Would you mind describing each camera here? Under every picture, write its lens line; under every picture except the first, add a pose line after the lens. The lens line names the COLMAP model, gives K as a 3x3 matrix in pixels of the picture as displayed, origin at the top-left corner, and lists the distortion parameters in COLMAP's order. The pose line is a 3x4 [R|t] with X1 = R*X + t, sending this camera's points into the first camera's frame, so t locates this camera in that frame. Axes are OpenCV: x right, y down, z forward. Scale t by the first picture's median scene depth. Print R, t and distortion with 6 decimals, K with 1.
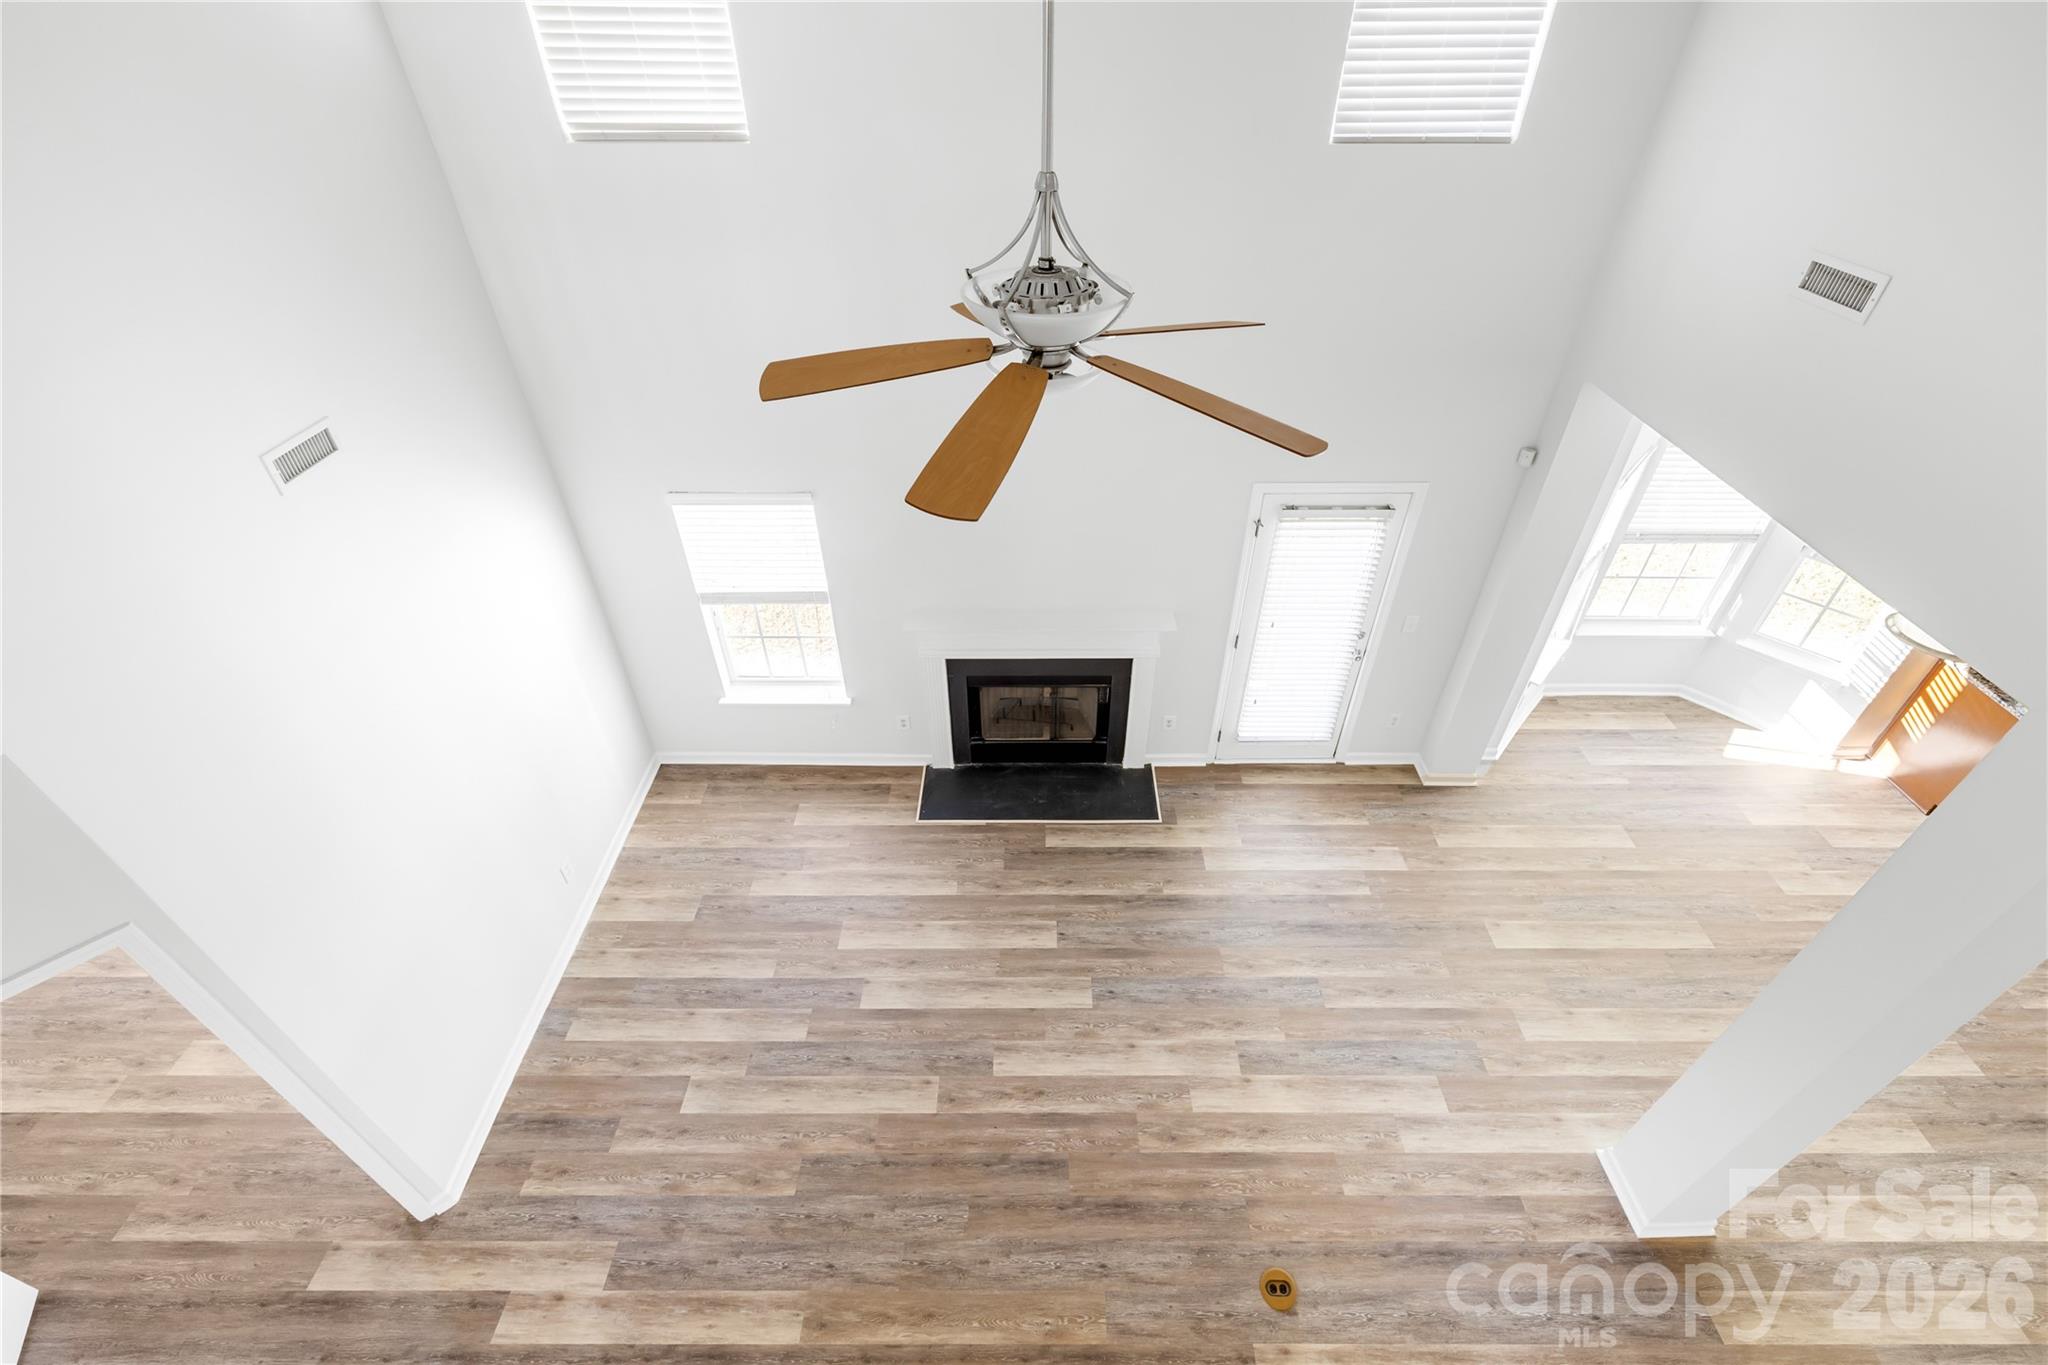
lens RADIAL K [[869.1, 0, 1032.1], [0, 869.1, 668.9], [0, 0, 1]] dist [0.000726, 0.000078]
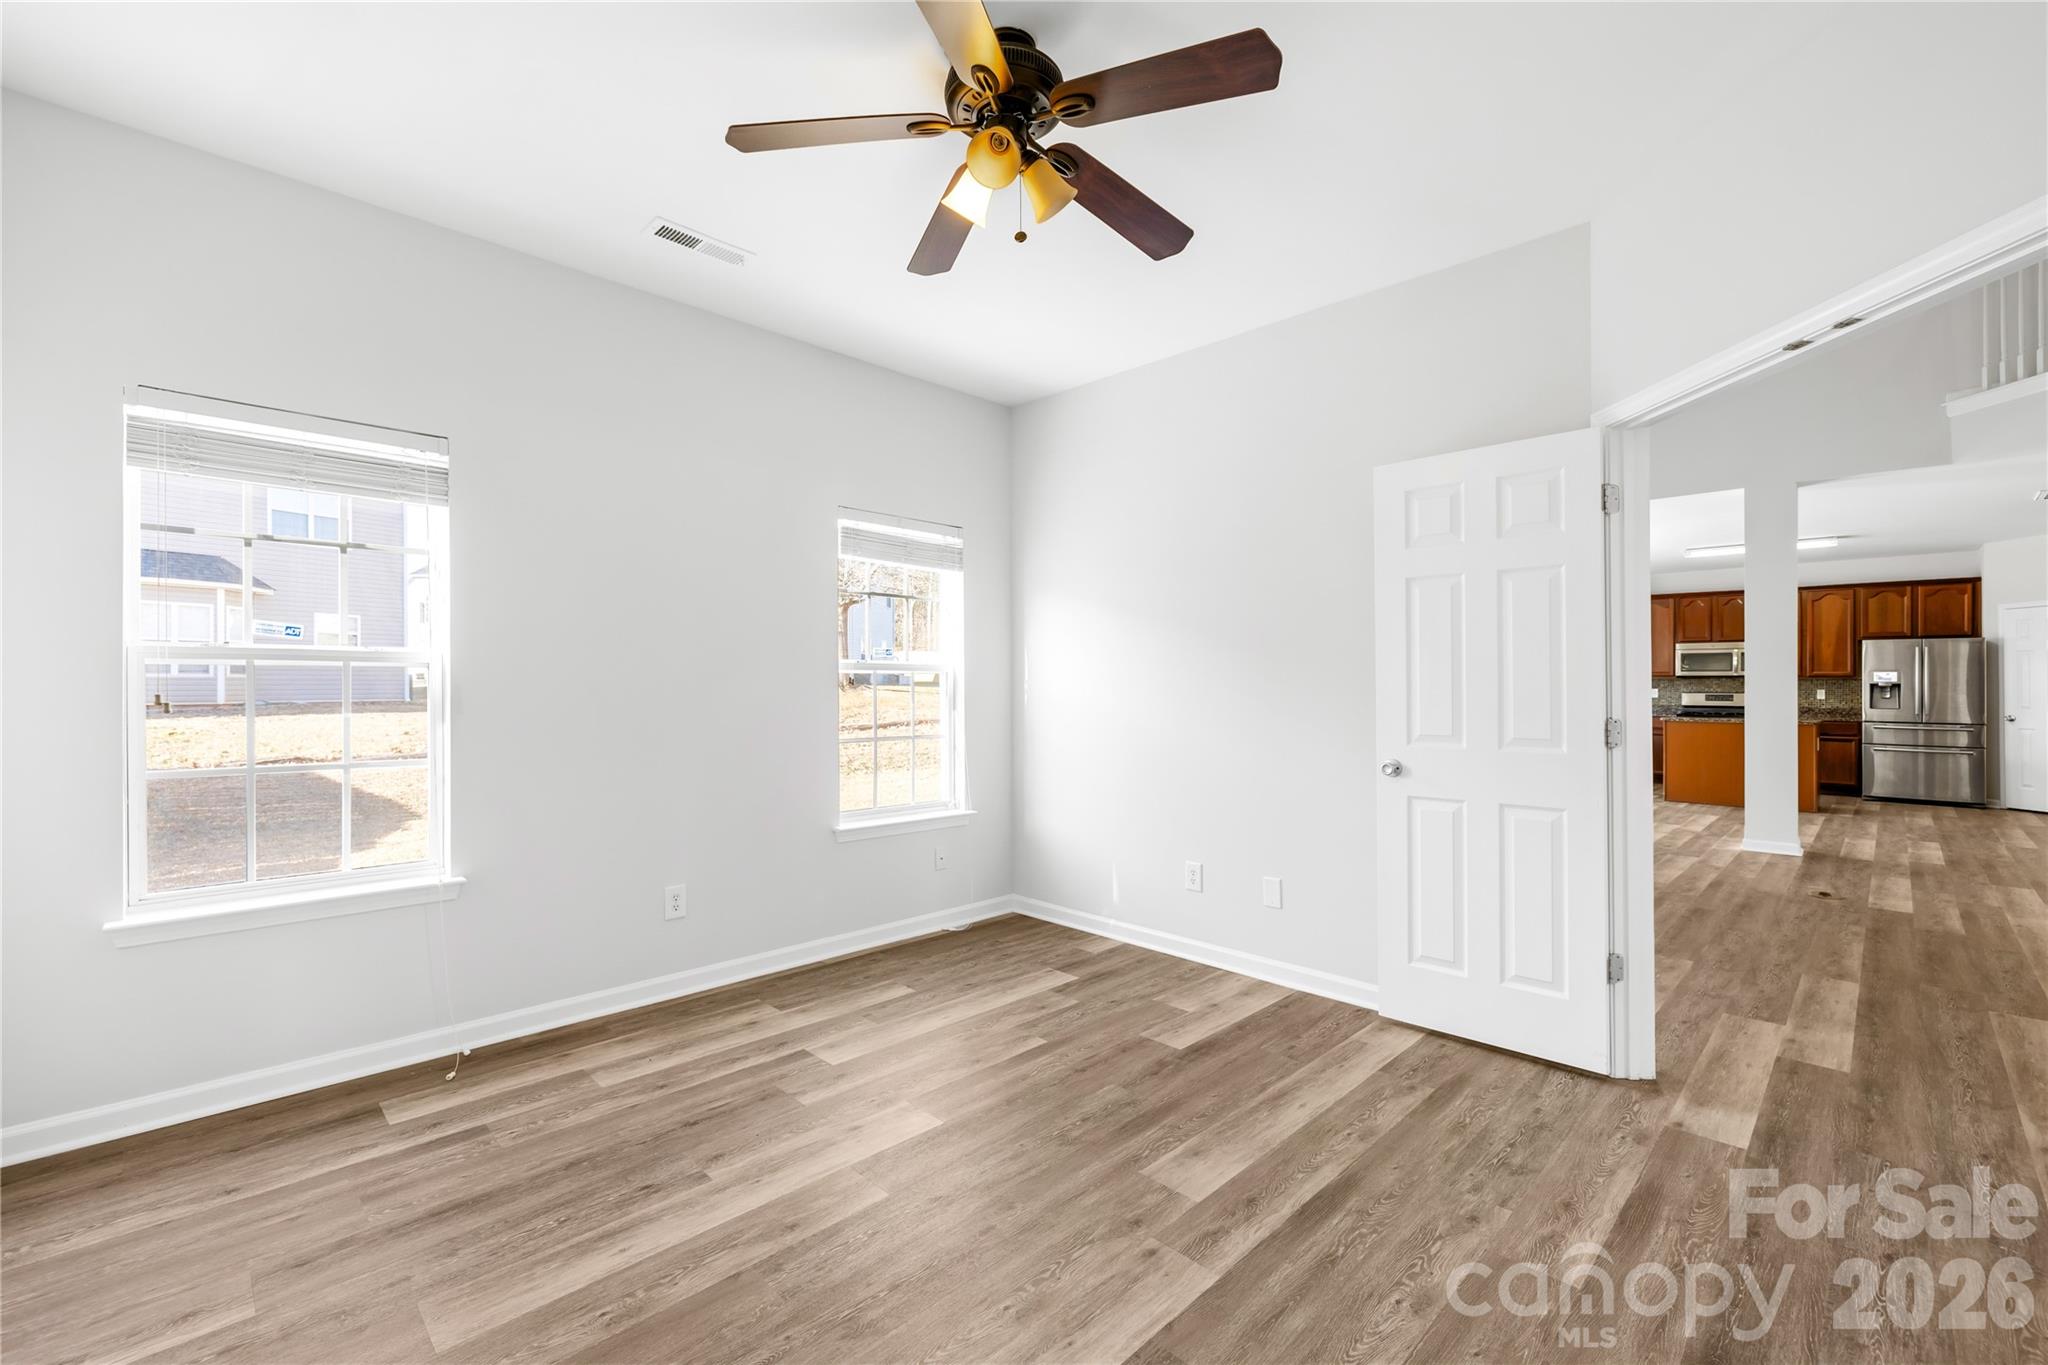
lens RADIAL K [[871.2, 0, 1015.2], [0, 871.2, 683.0], [0, 0, 1]] dist [0.001420, 0.000089]
pose [[0.709613, 0.003465, 0.704583, -1.382204], [0.437990, 0.781138, -0.444958, 0.403262], [-0.551918, 0.624349, 0.552789, 0.591451]]
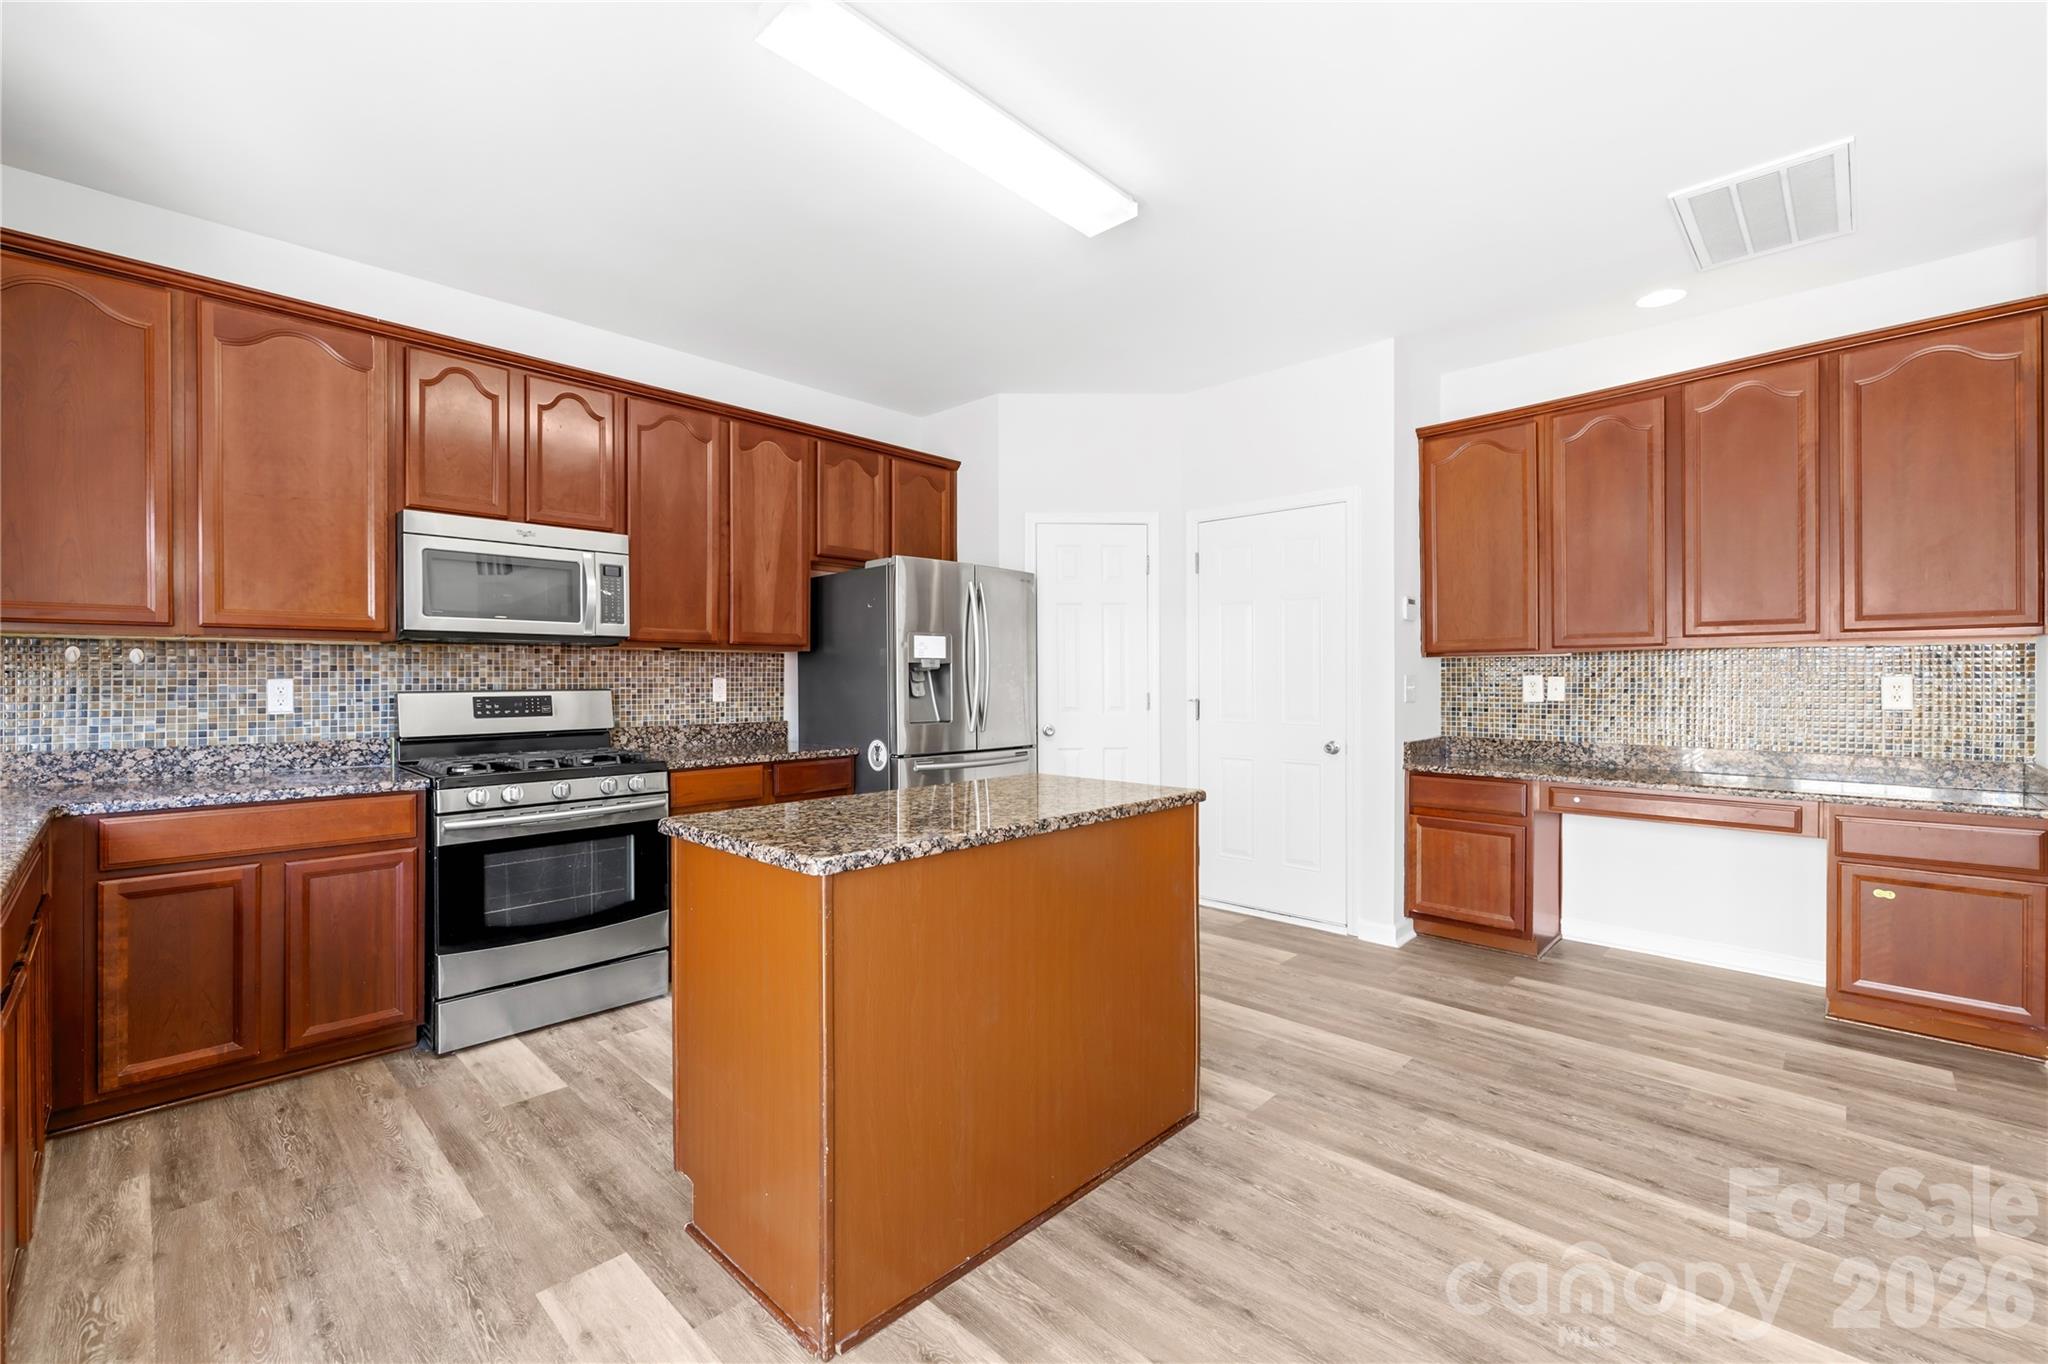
lens RADIAL K [[864.7, 0, 1009.7], [0, 864.7, 678.9], [0, 0, 1]] dist [-0.000253, -0.000625]
pose [[-0.718286, -0.002259, 0.695744, 0.990921], [0.434717, 0.779308, 0.451332, 0.025689], [-0.543219, 0.626637, -0.558784, 1.070157]]
